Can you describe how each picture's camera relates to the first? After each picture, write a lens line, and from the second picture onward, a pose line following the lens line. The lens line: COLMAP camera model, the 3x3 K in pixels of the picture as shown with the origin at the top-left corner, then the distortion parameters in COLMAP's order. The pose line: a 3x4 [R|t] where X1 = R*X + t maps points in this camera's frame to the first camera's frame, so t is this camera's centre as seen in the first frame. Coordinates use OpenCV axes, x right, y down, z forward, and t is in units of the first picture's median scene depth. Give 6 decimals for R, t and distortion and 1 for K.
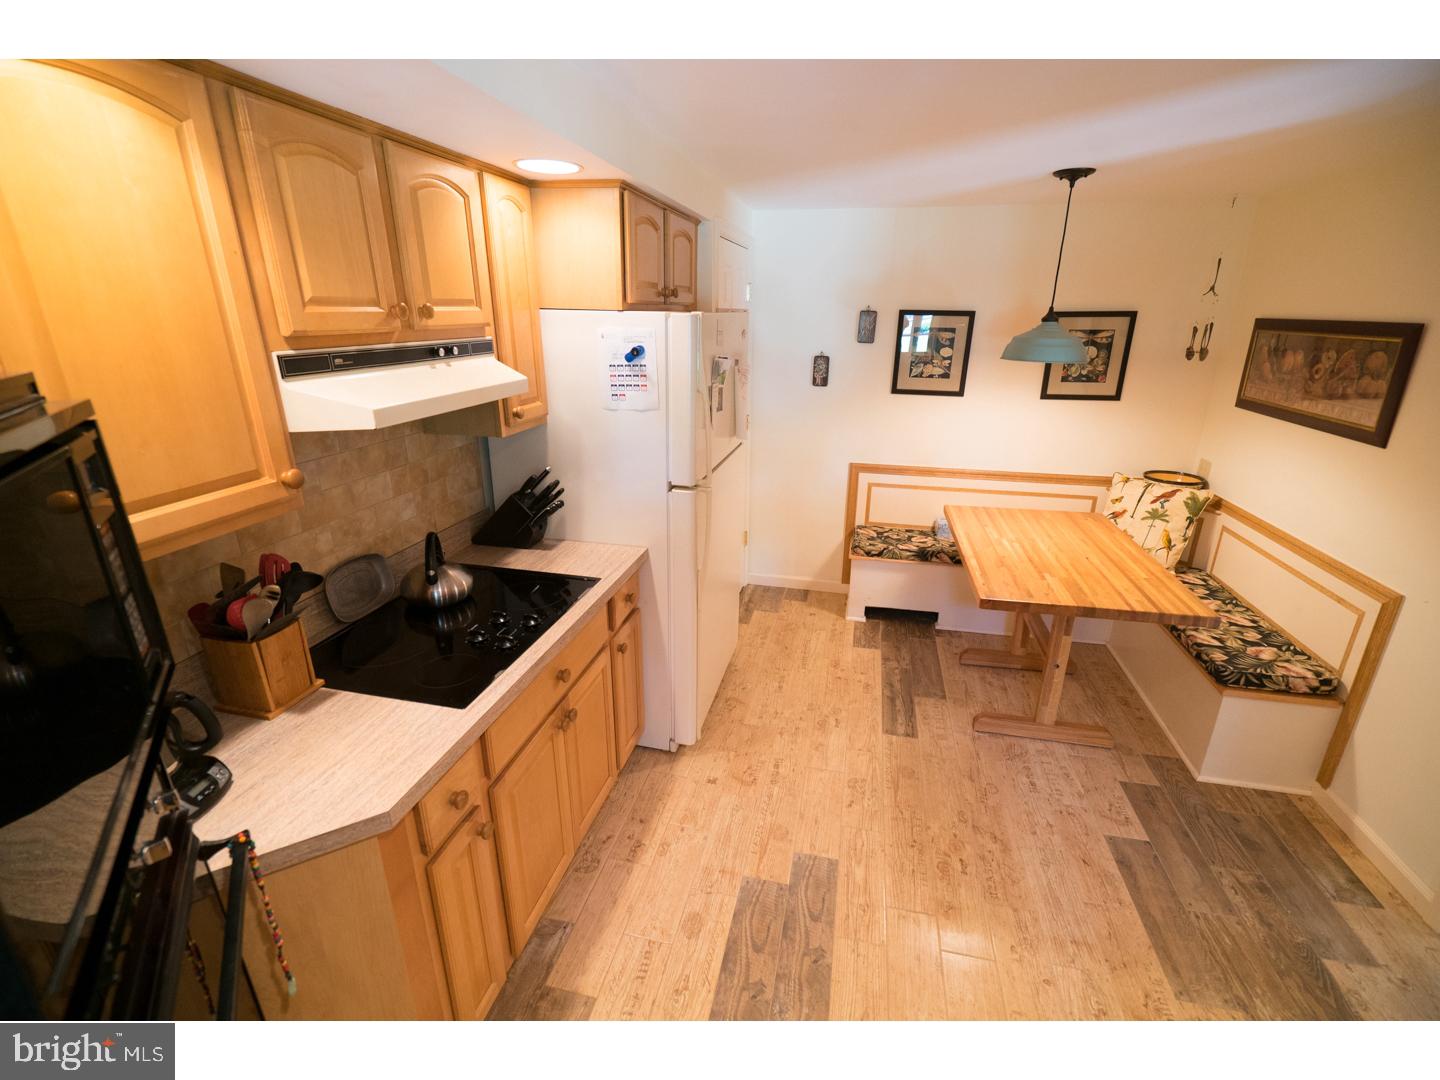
lens RADIAL K [[661.3, 0, 711.6], [0, 661.3, 543.7], [0, 0, 1]] dist [-0.027677, 0.004734]
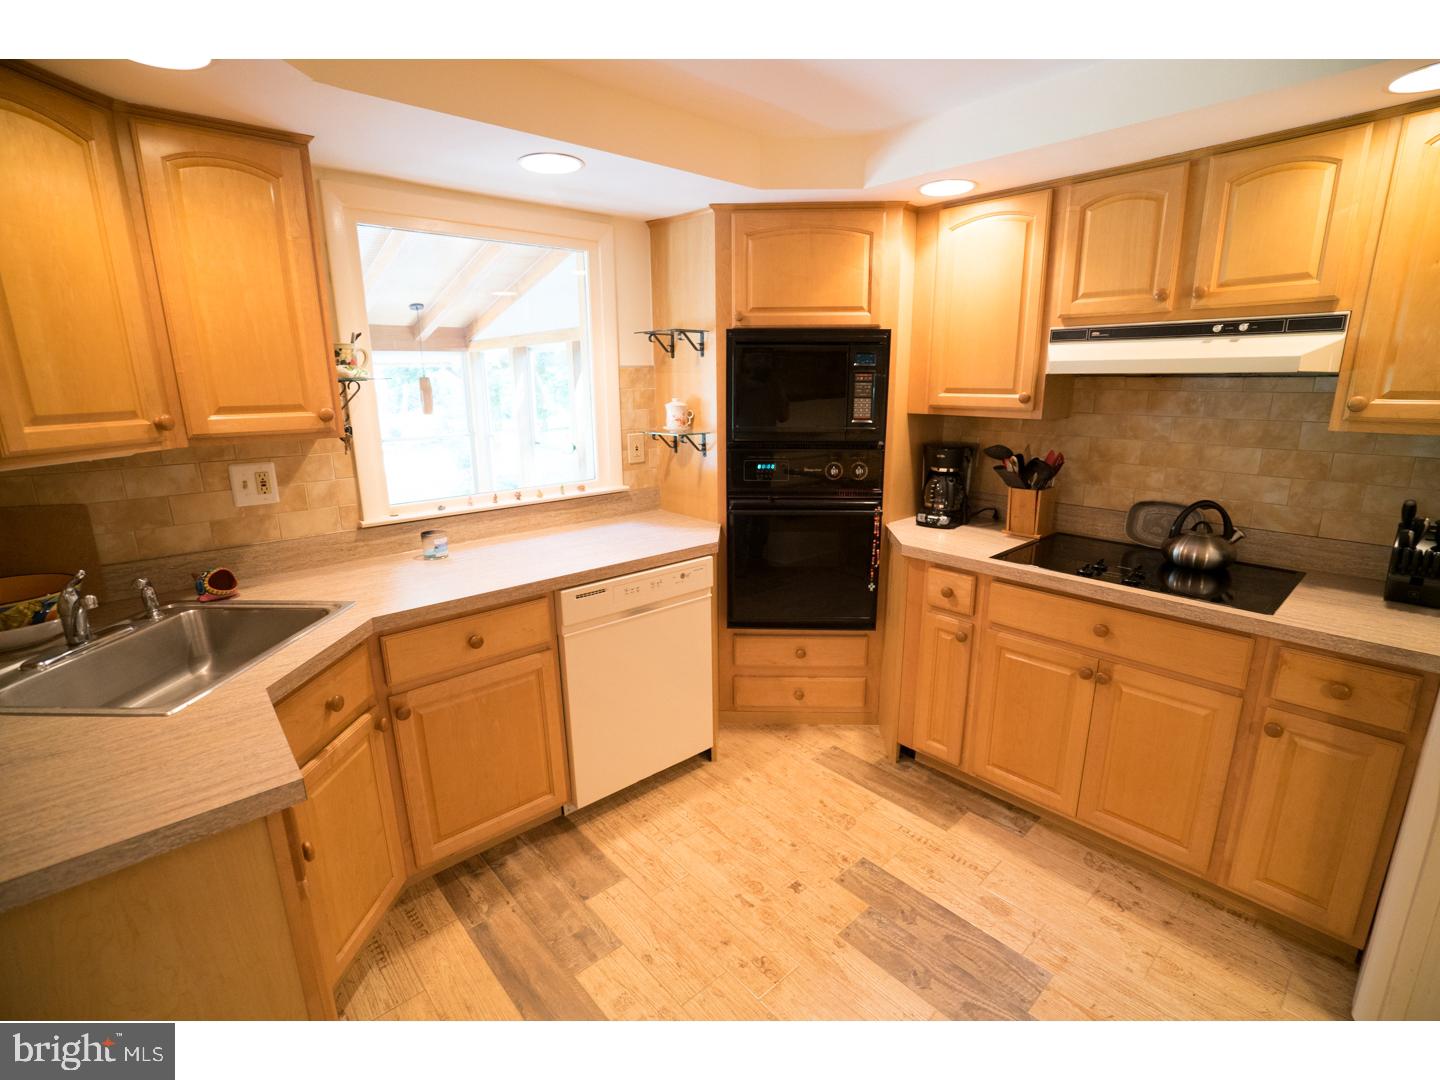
lens RADIAL K [[661.3, 0, 714.1], [0, 661.3, 546.4], [0, 0, 1]] dist [-0.027677, 0.004734]
pose [[-0.597477, 0.183682, -0.780565, 0.948983], [-0.273846, 0.868153, 0.413906, -0.178907], [0.753678, 0.461054, -0.468401, 0.967526]]
